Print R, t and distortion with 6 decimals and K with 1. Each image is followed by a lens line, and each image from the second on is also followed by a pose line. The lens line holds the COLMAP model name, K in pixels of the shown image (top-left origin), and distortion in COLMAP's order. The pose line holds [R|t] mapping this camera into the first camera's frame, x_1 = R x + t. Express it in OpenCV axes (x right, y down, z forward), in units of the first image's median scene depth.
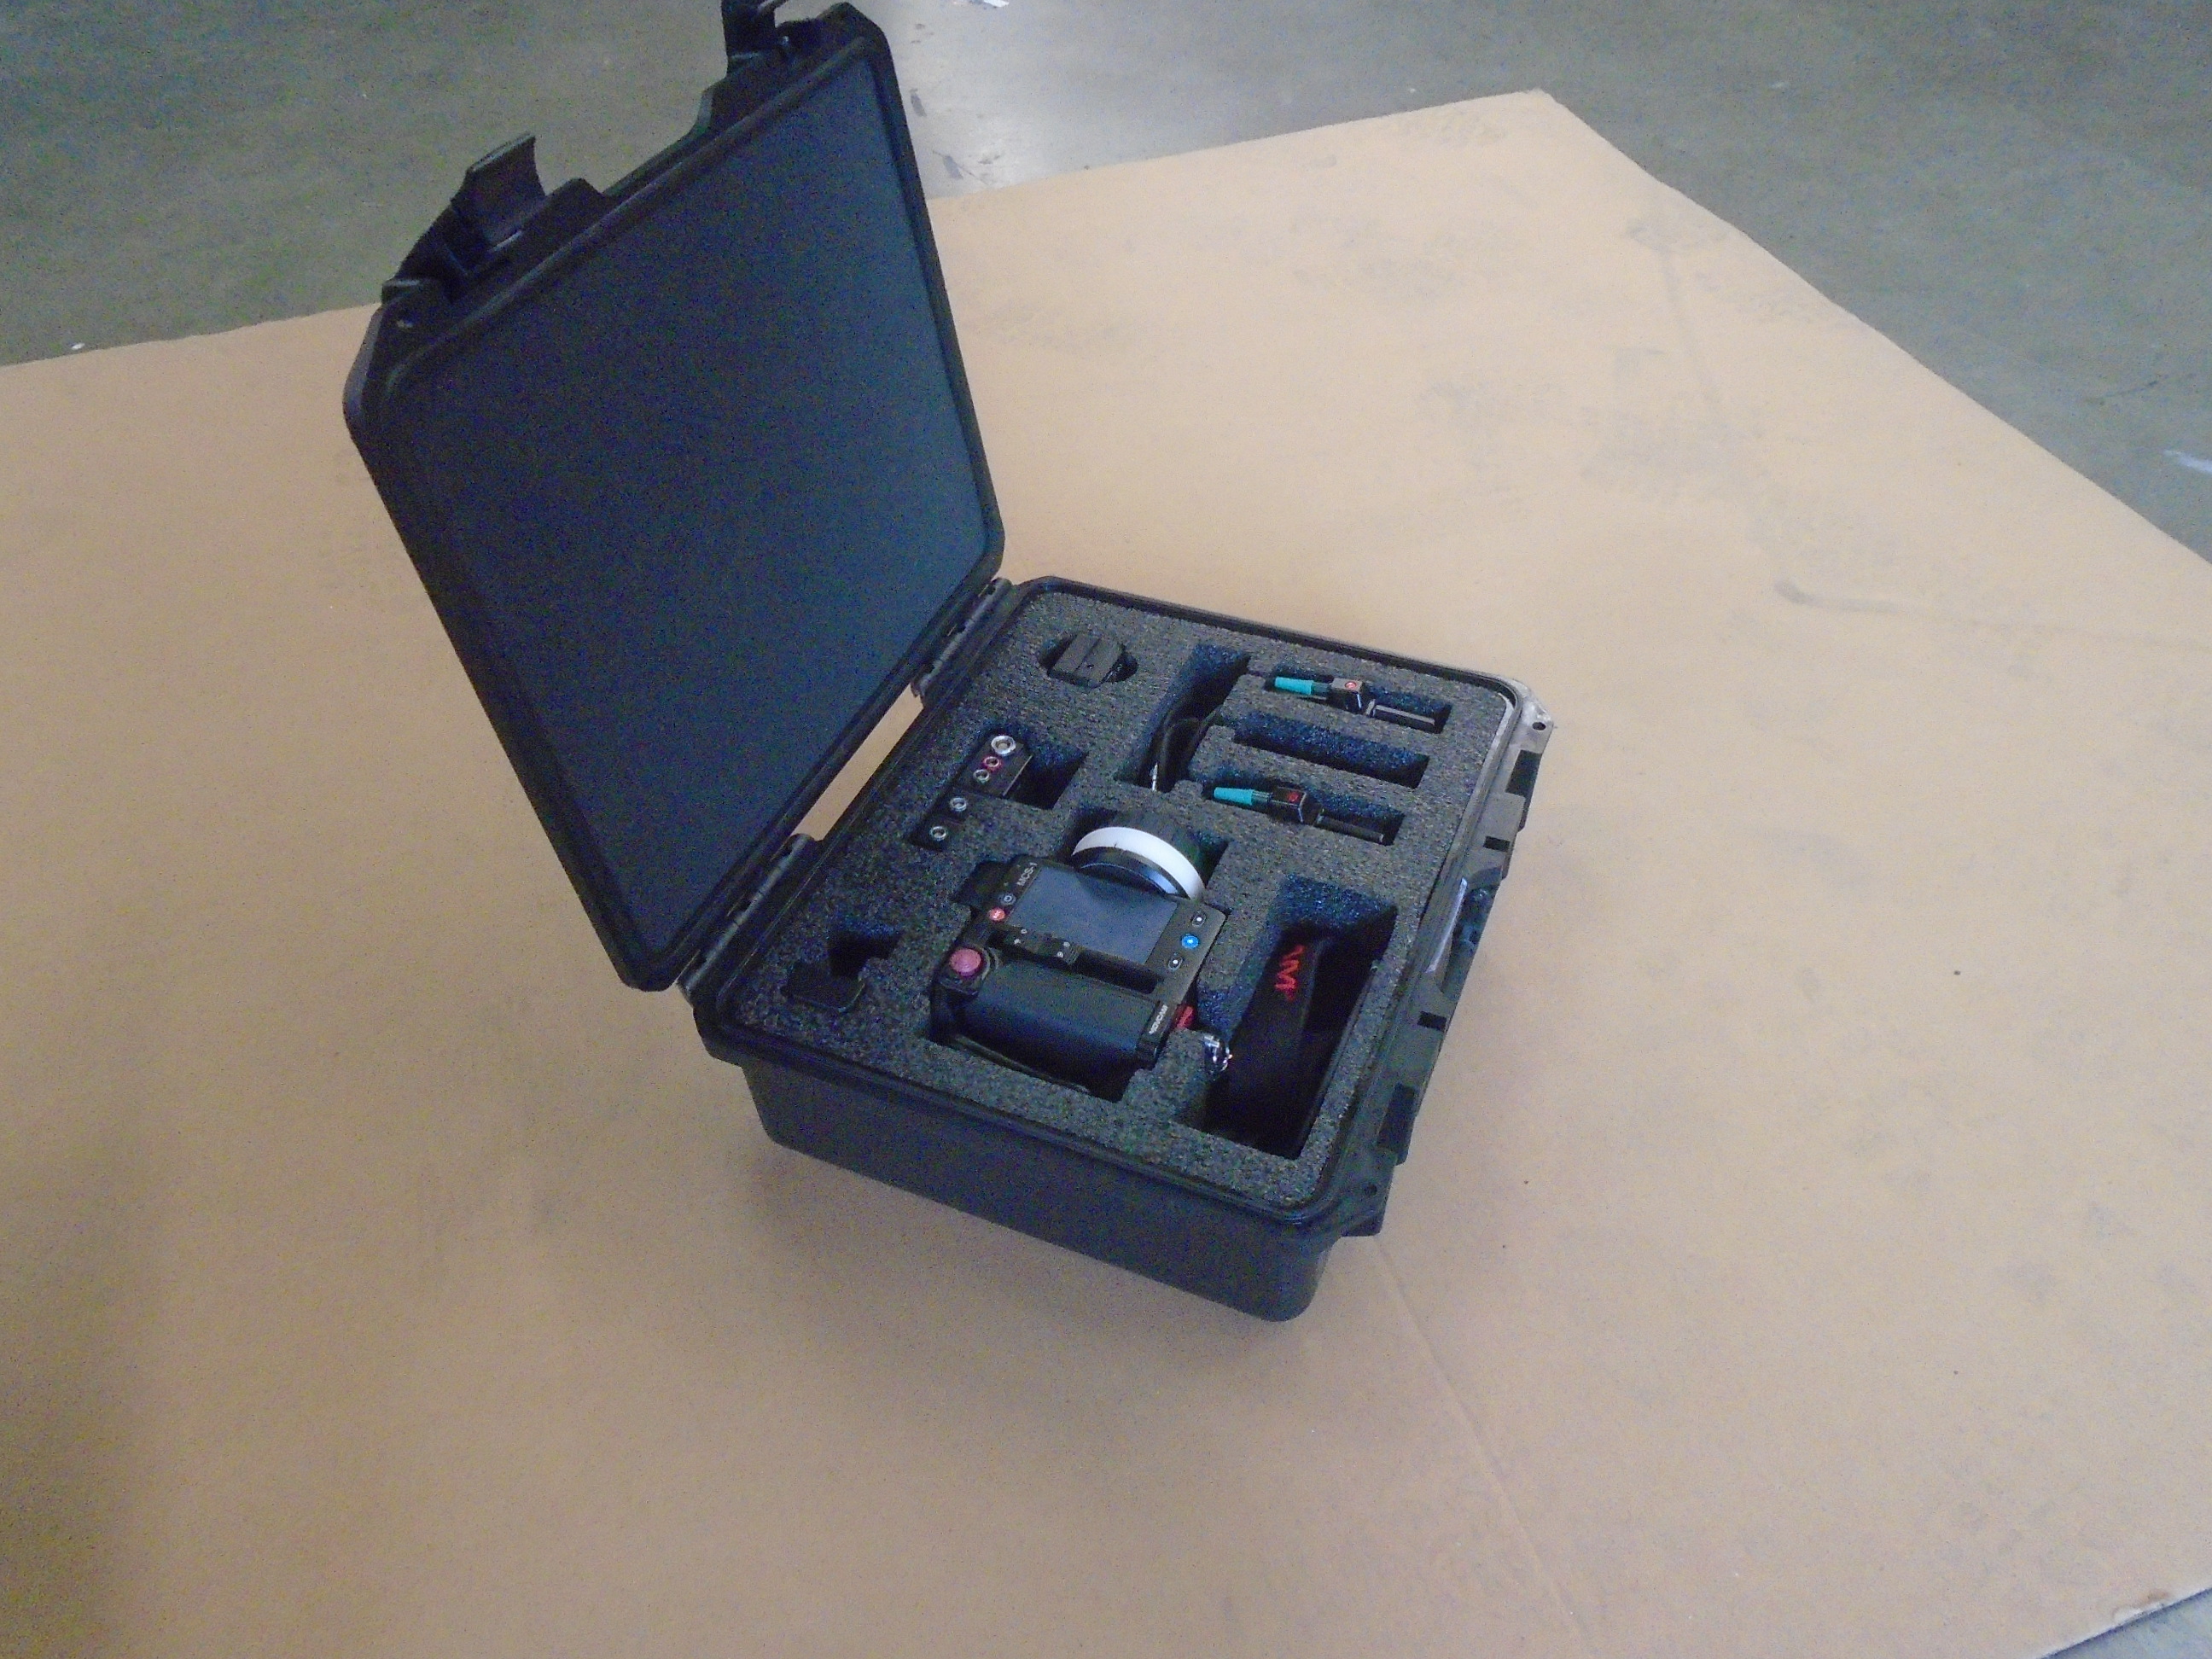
lens RADIAL K [[1679.4, 0, 1106.0], [0, 1679.4, 829.5], [0, 0, 1]] dist [-0.037090, 0.077327]
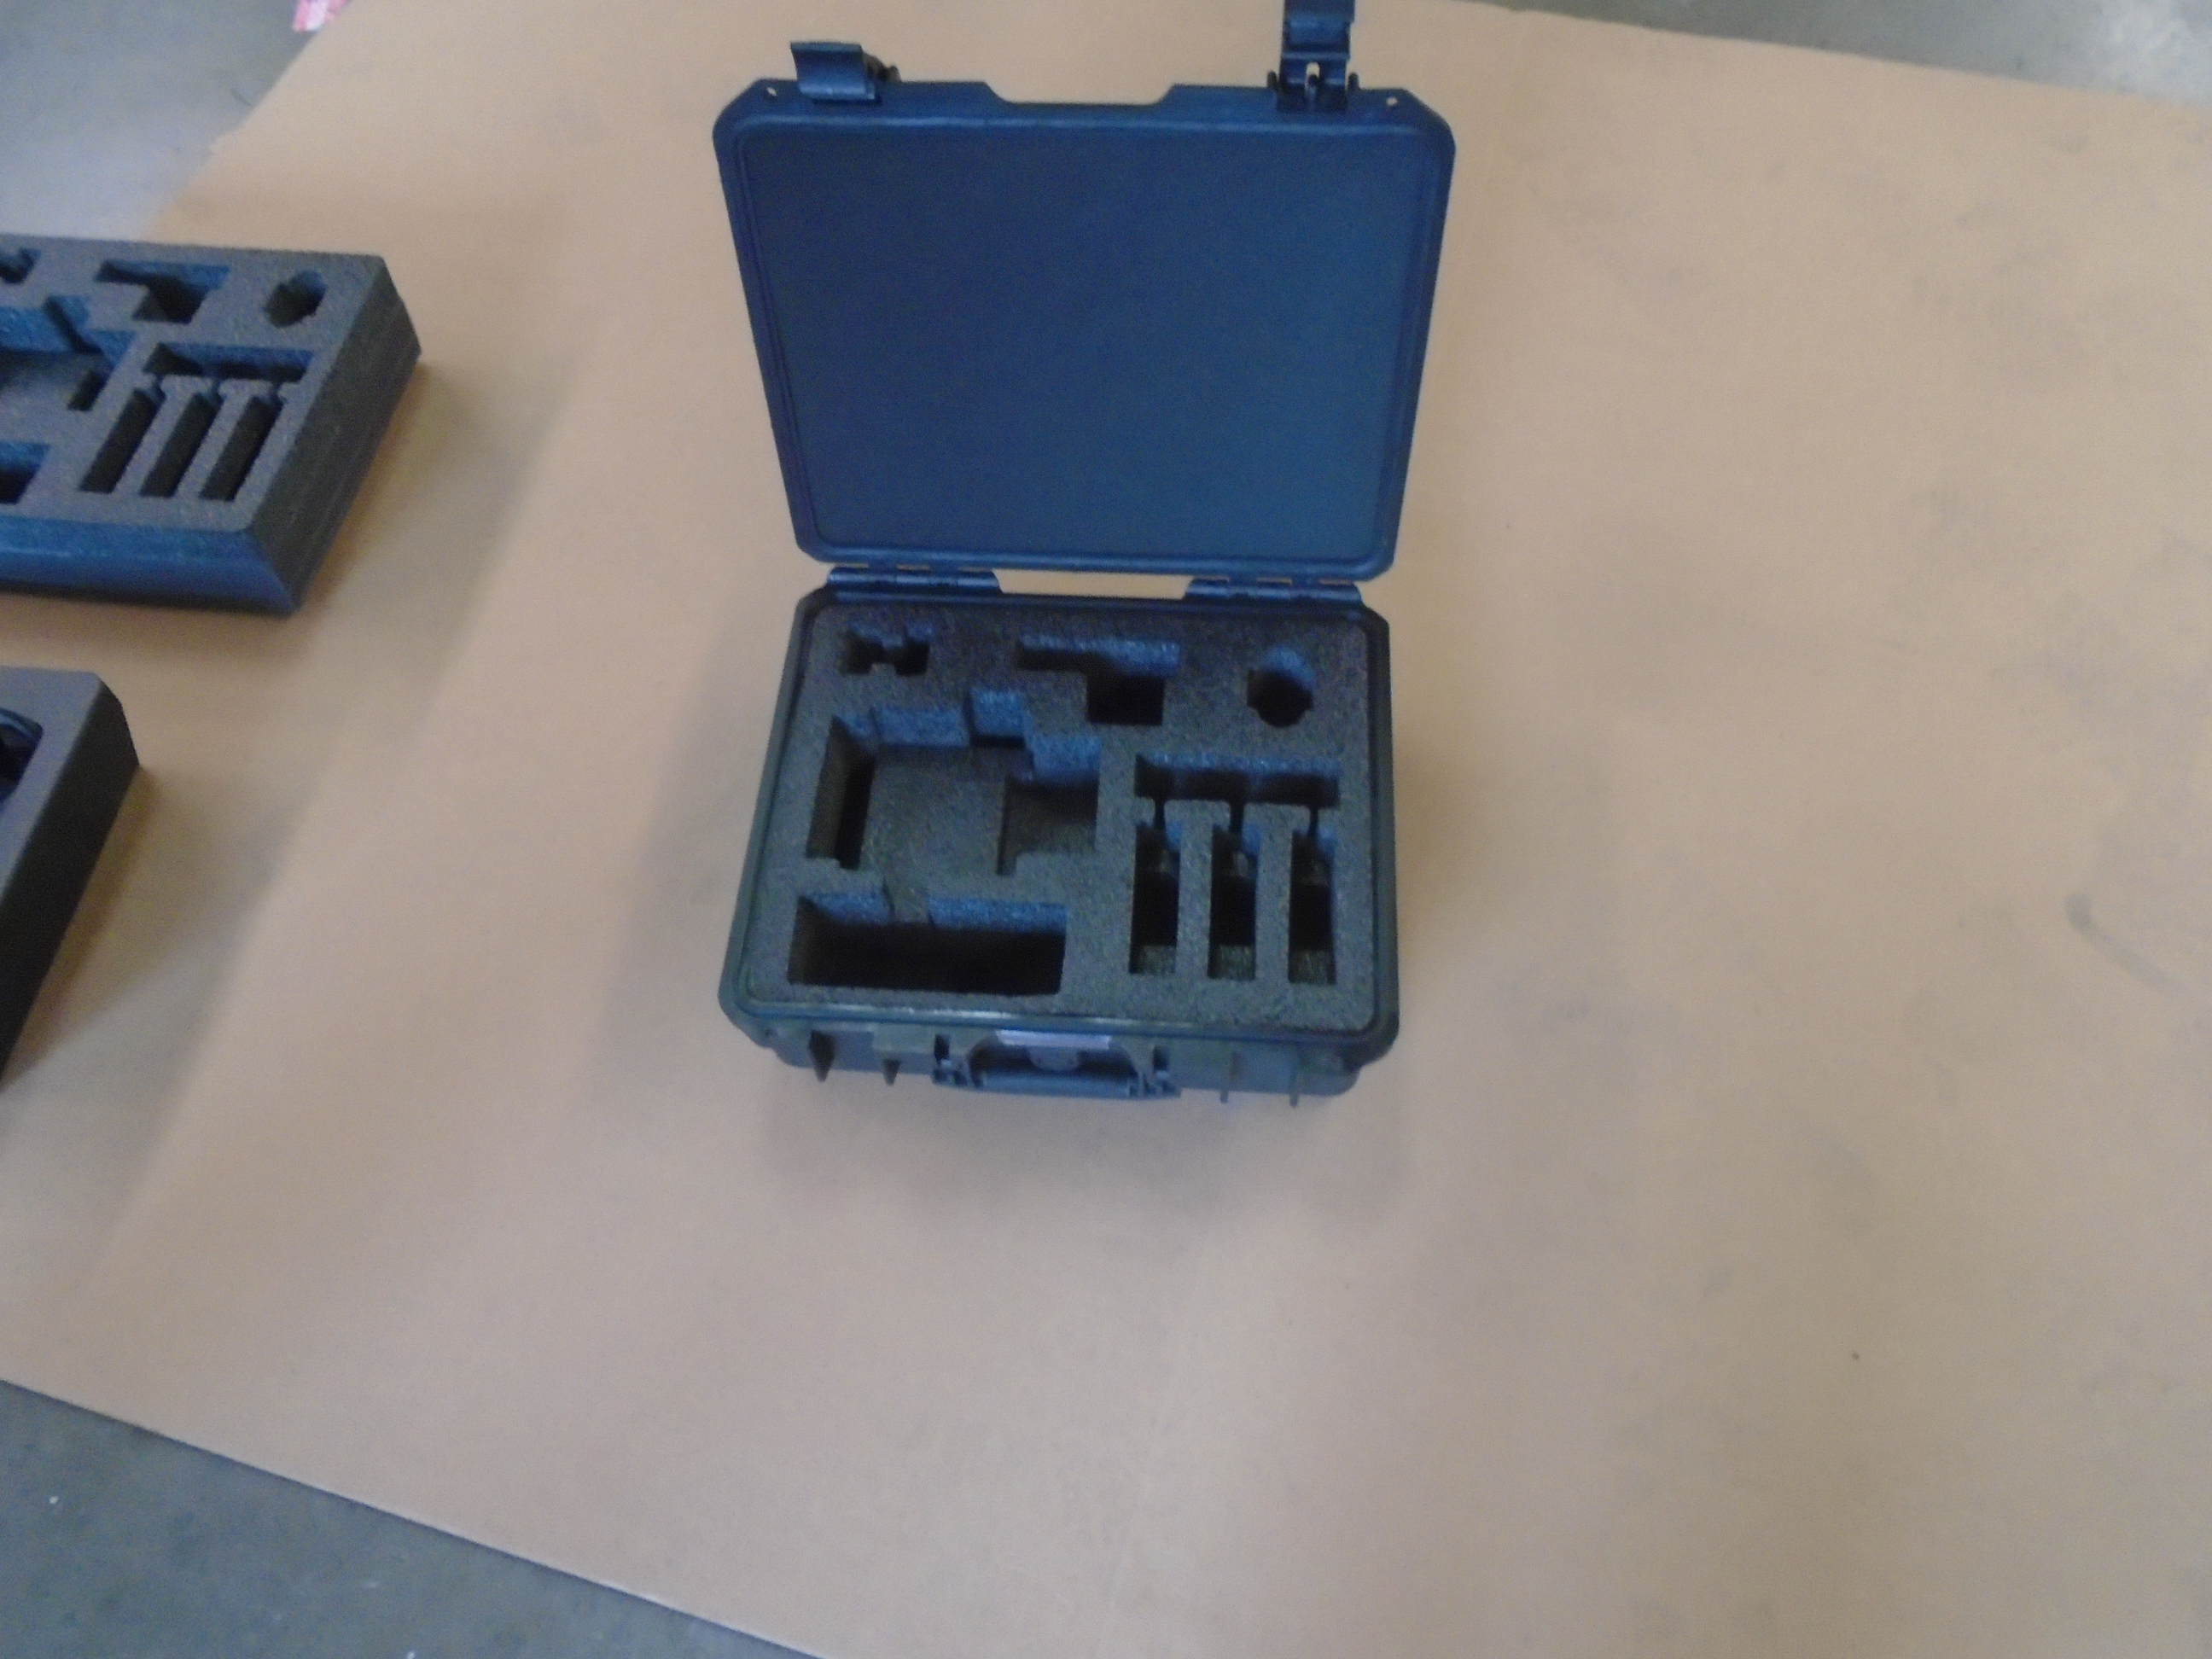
lens RADIAL K [[1679.4, 0, 1106.0], [0, 1679.4, 829.5], [0, 0, 1]] dist [-0.037090, 0.077327]
pose [[0.333256, 0.820504, -0.464449, 0.586894], [-0.649080, 0.556946, 0.518176, -0.595863], [0.683839, 0.128780, 0.718179, 0.157655]]
